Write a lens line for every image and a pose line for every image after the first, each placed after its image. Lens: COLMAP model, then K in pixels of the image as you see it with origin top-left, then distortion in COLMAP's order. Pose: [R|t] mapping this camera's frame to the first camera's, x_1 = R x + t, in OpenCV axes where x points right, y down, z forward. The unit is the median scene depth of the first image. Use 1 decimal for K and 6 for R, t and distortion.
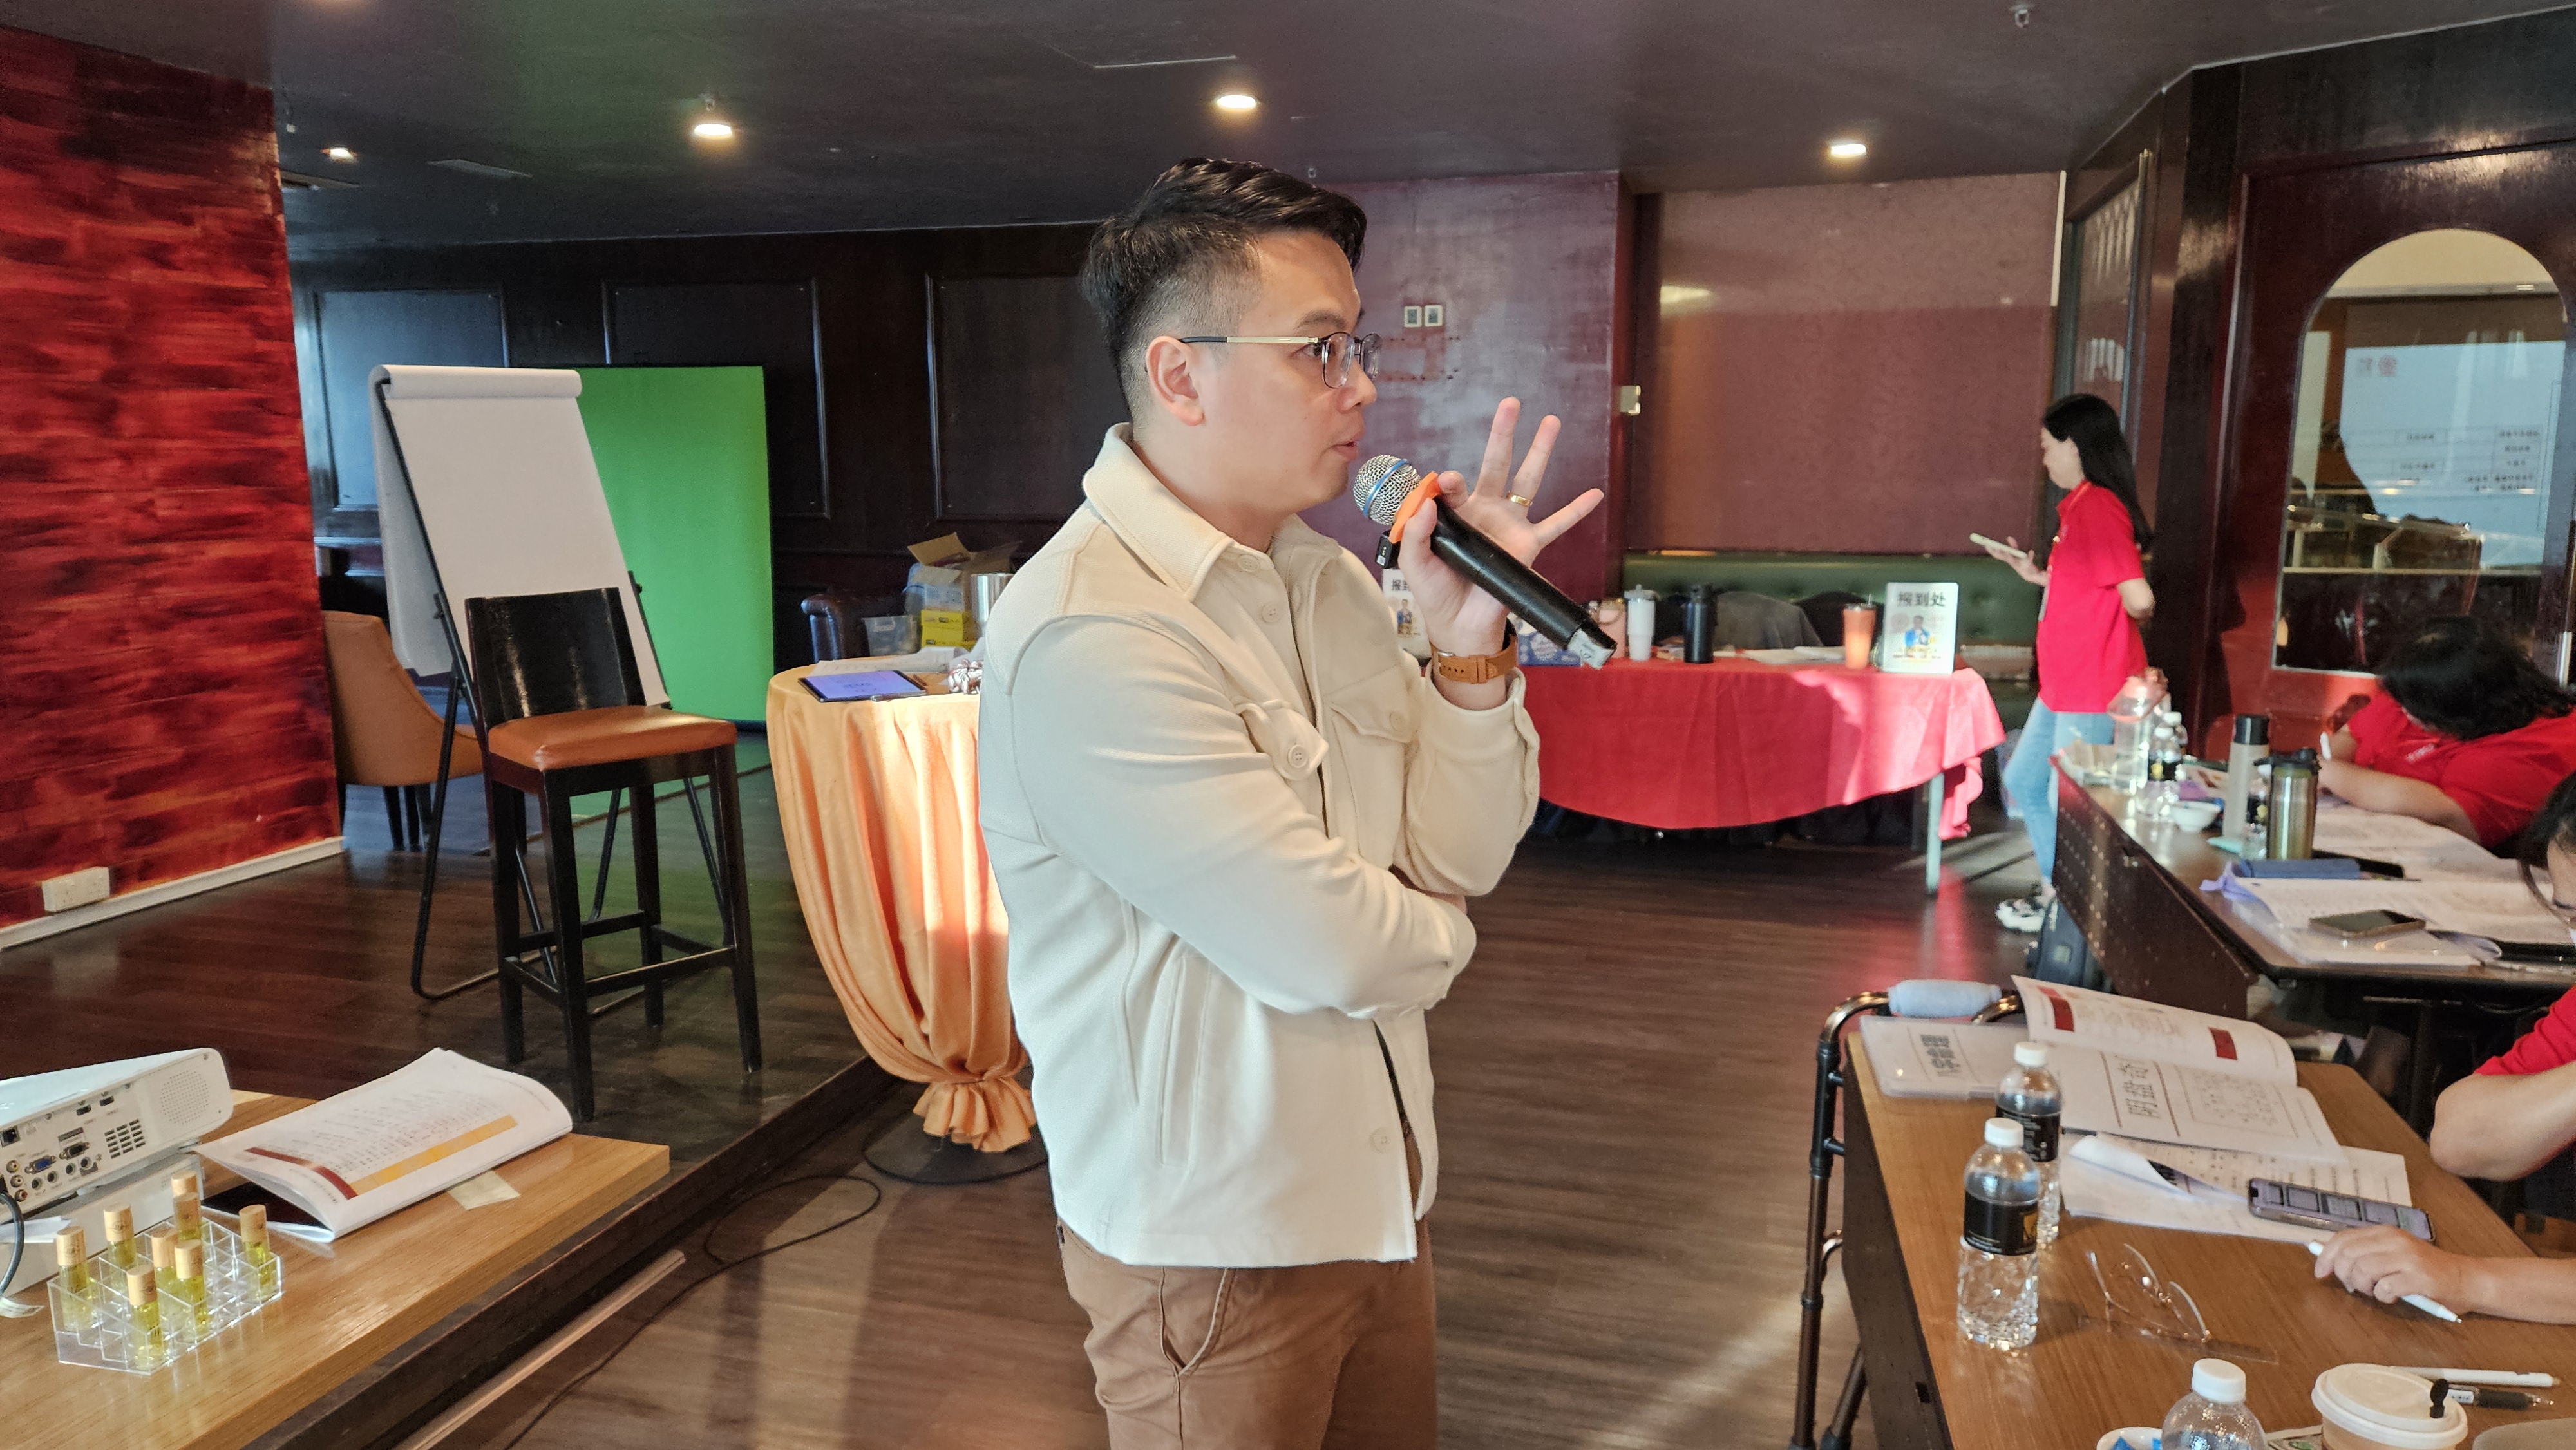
lens RADIAL K [[1713.6, 0, 1295.6], [0, 1713.6, 720.4], [0, 0, 1]] dist [-0.006872, -0.005409]
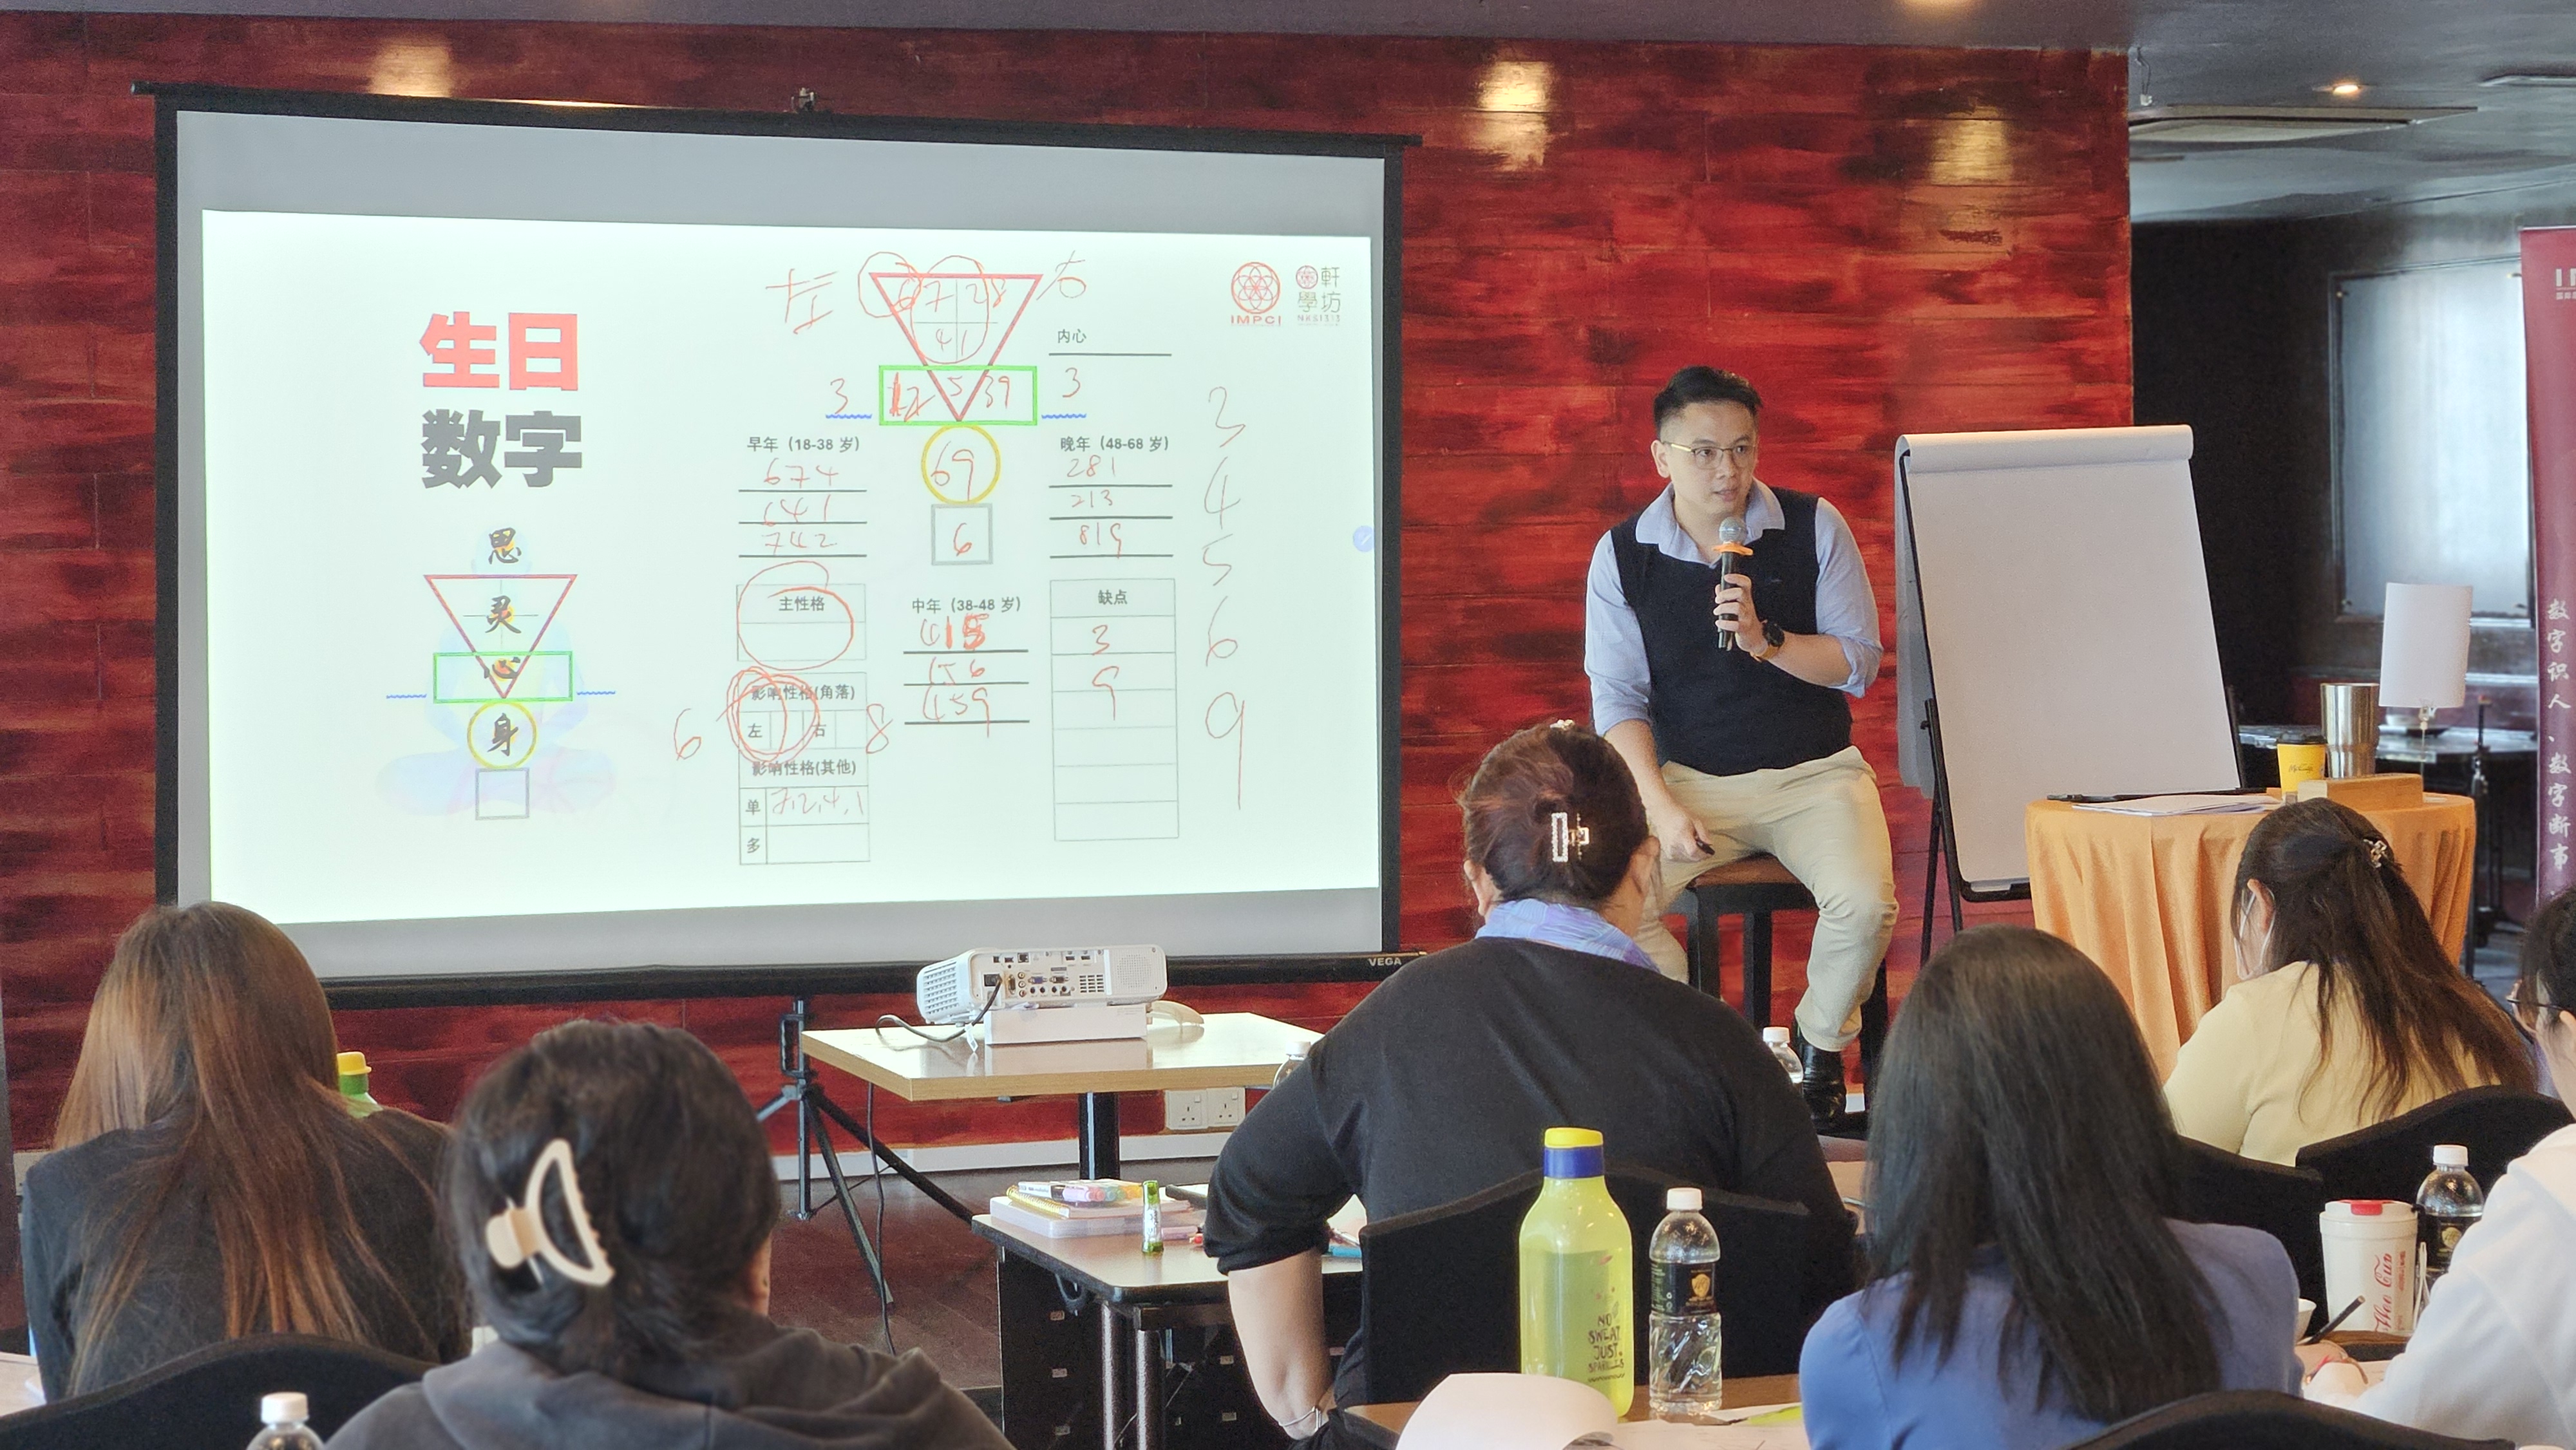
lens RADIAL K [[4904.7, 0, 1287.1], [0, 4904.7, 720.1], [0, 0, 1]] dist [-0.306870, 0.000000]
pose [[0.531124, 0.022662, -0.846991, 1.127767], [-0.116795, 0.992058, -0.046695, 0.068957], [0.839205, 0.123725, 0.529553, -0.440755]]
